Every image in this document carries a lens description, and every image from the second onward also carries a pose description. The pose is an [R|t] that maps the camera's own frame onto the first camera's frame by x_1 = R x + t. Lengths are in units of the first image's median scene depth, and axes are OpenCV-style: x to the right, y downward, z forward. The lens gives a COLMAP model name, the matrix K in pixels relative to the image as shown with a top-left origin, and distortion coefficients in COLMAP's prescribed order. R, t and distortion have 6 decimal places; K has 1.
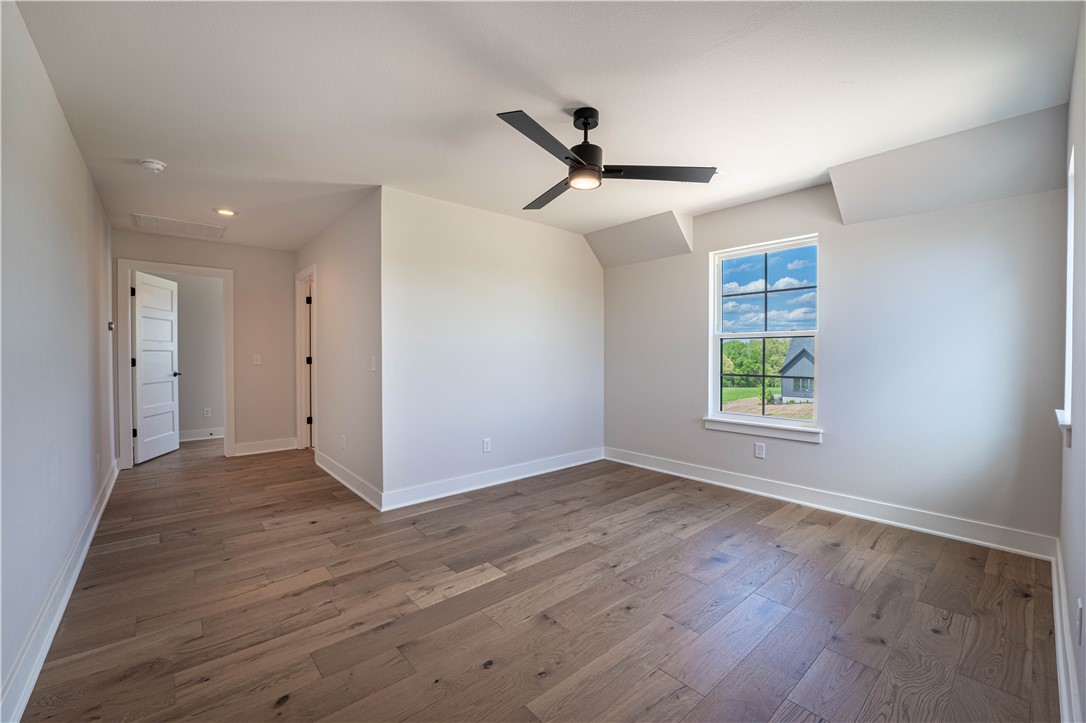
lens RADIAL K [[444.6, 0, 539.8], [0, 444.6, 360.4], [0, 0, 1]] dist [-0.023454, 0.000988]
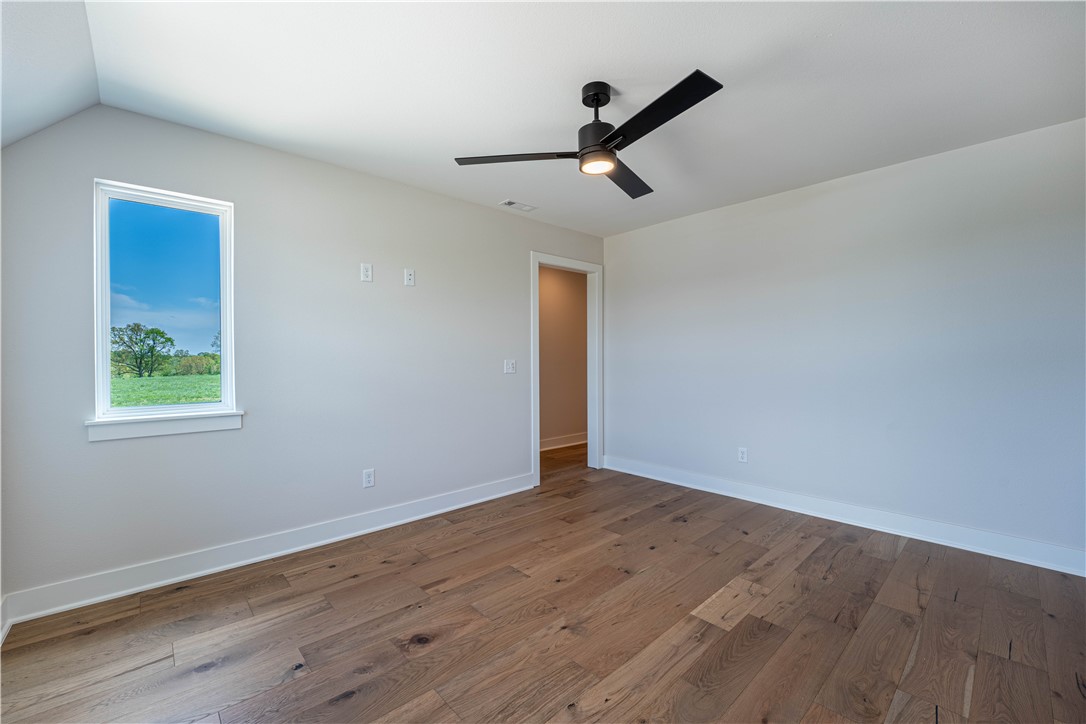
lens RADIAL K [[444.6, 0, 538.7], [0, 444.6, 358.3], [0, 0, 1]] dist [-0.023454, 0.000988]
pose [[-0.999667, 0.007857, -0.024562, 0.206813], [0.007253, 0.999671, 0.024601, -0.031961], [0.024747, 0.024414, -0.999396, 1.597222]]
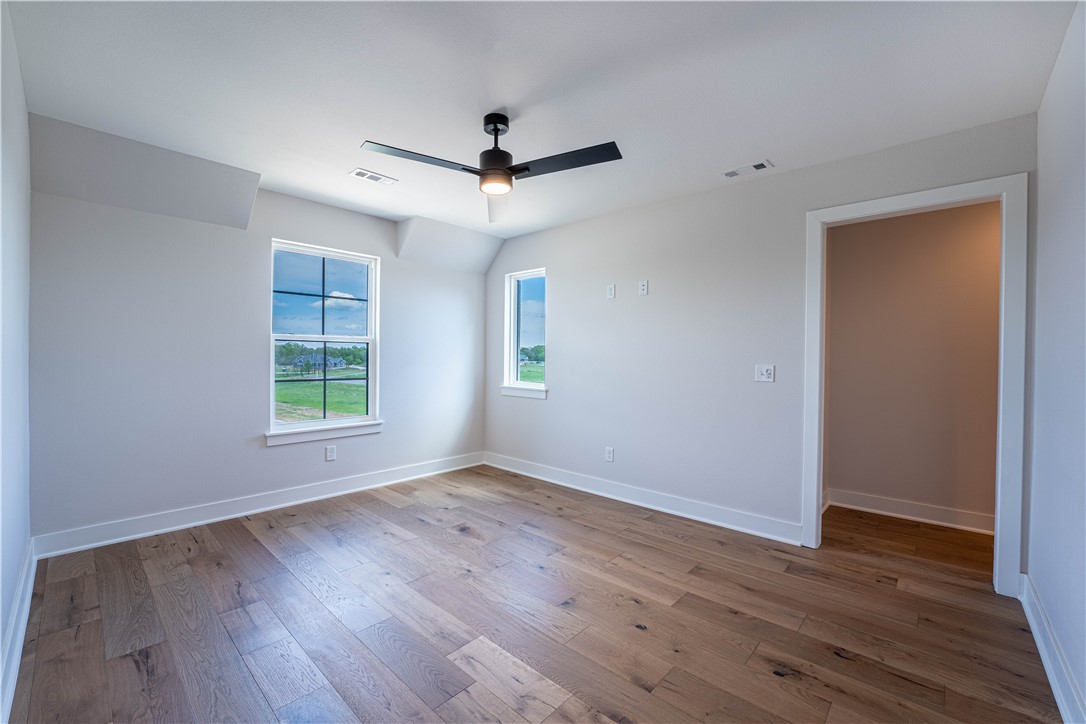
lens RADIAL K [[444.6, 0, 546.8], [0, 444.6, 359.0], [0, 0, 1]] dist [-0.023454, 0.000988]
pose [[-0.122557, -0.002358, 0.992459, -0.762595], [0.007765, 0.999964, 0.003335, -0.015240], [-0.992431, 0.008115, -0.122534, 0.848966]]
